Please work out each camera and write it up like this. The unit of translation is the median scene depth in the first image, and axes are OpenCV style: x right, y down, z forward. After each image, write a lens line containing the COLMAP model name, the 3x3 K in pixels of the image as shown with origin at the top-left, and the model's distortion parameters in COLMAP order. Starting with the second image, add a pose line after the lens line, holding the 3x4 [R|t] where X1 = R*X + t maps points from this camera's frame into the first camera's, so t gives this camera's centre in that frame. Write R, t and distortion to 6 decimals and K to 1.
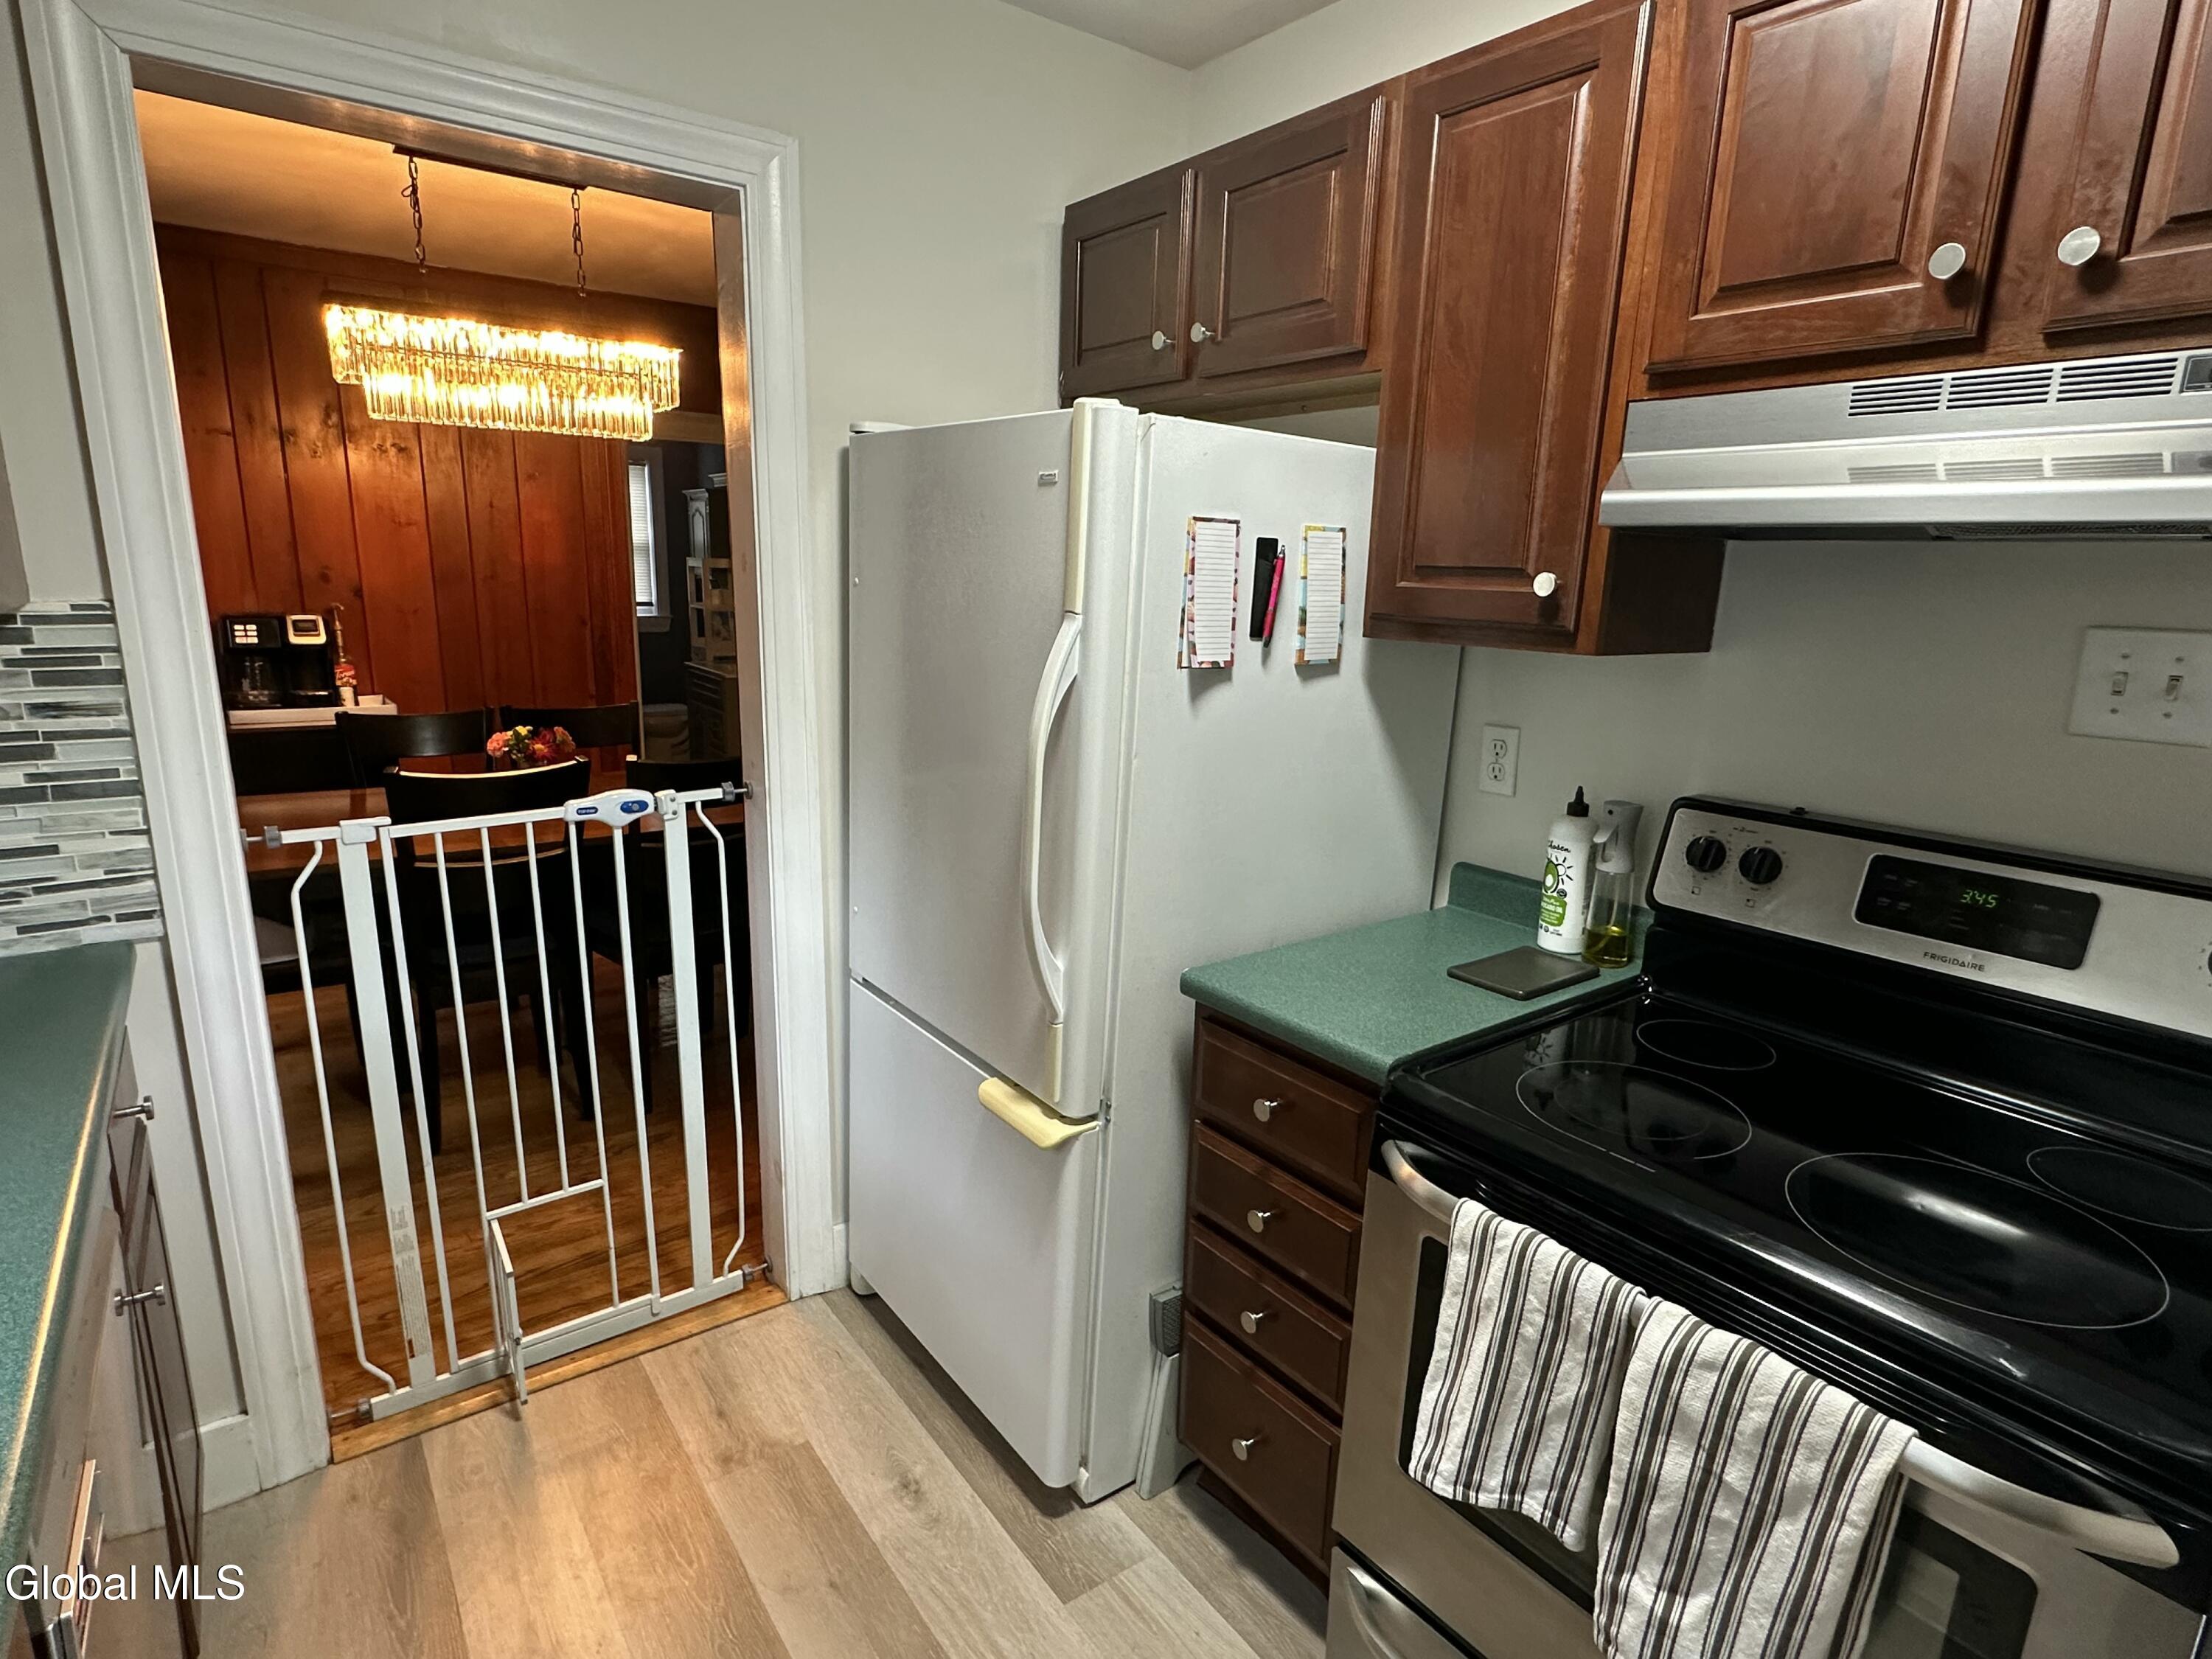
lens RADIAL K [[1161.8, 0, 1105.4], [0, 1161.8, 842.5], [0, 0, 1]] dist [-0.008540, 0.001389]
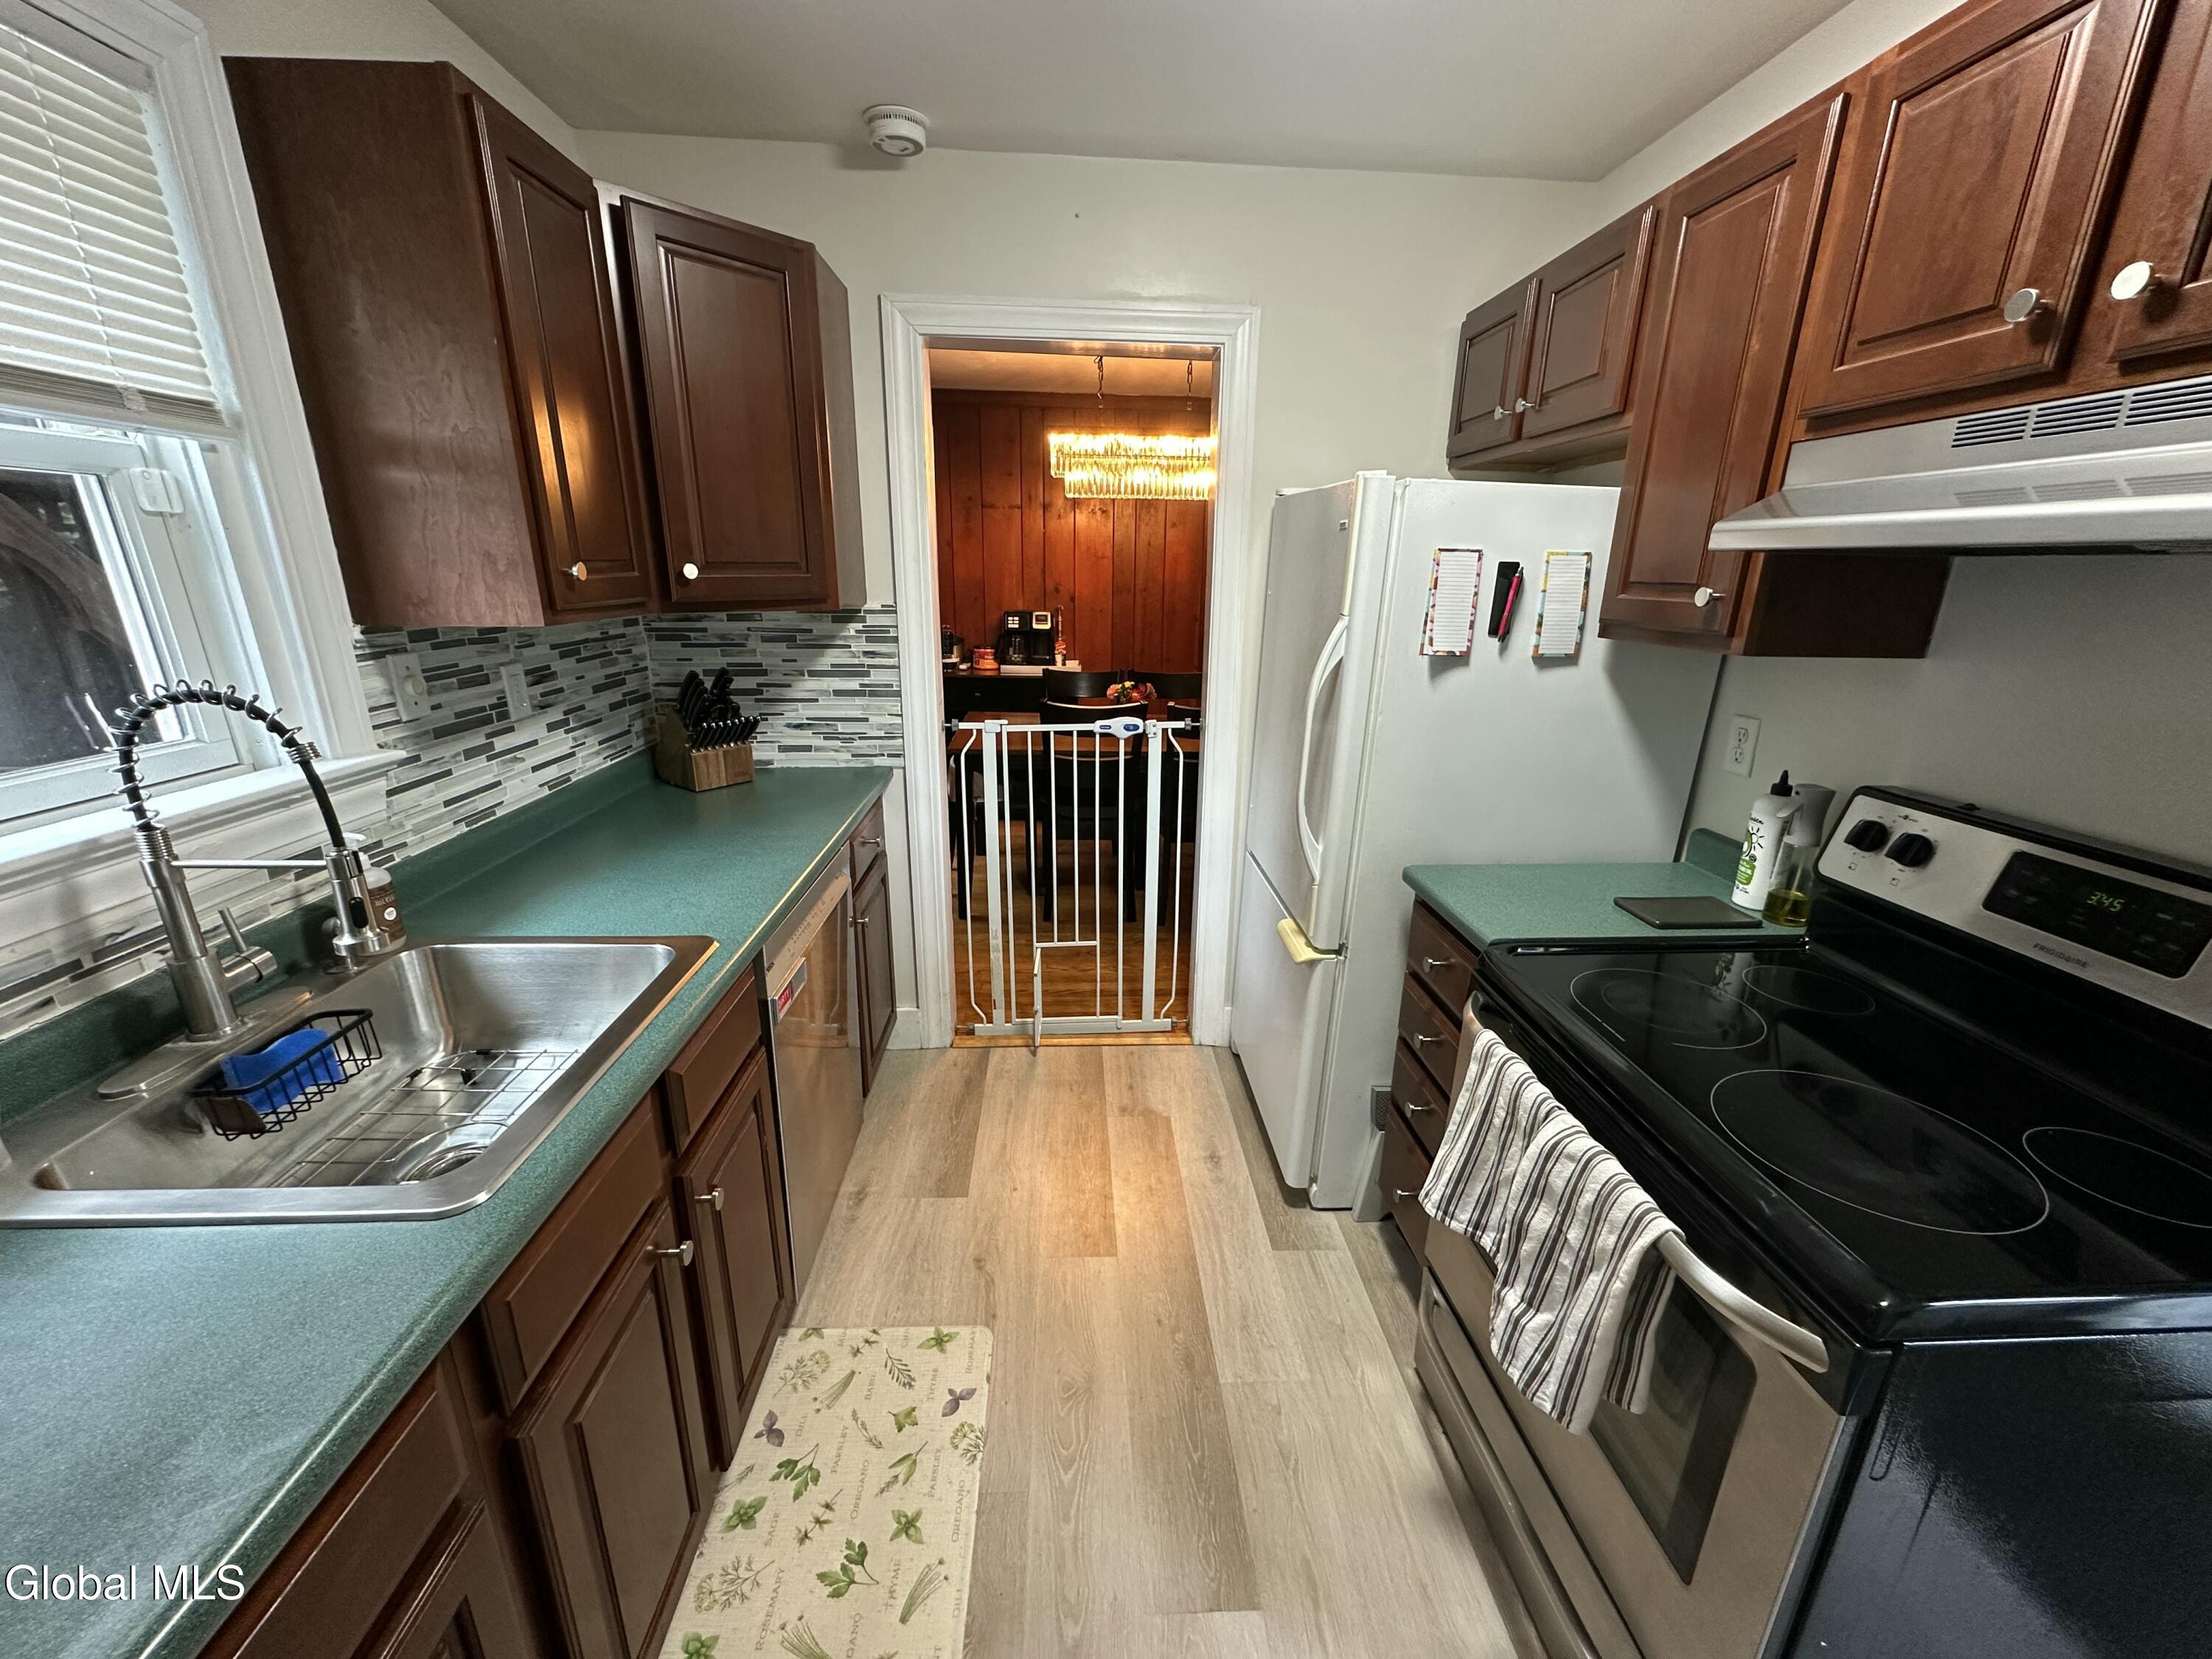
lens RADIAL K [[876.8, 0, 1115.6], [0, 876.8, 832.1], [0, 0, 1]] dist [-0.006716, 0.000410]
pose [[0.834815, 0.143686, -0.531449, 0.336065], [-0.118246, 0.989608, 0.081812, 0.022361], [0.537681, -0.005456, 0.843131, -0.116447]]
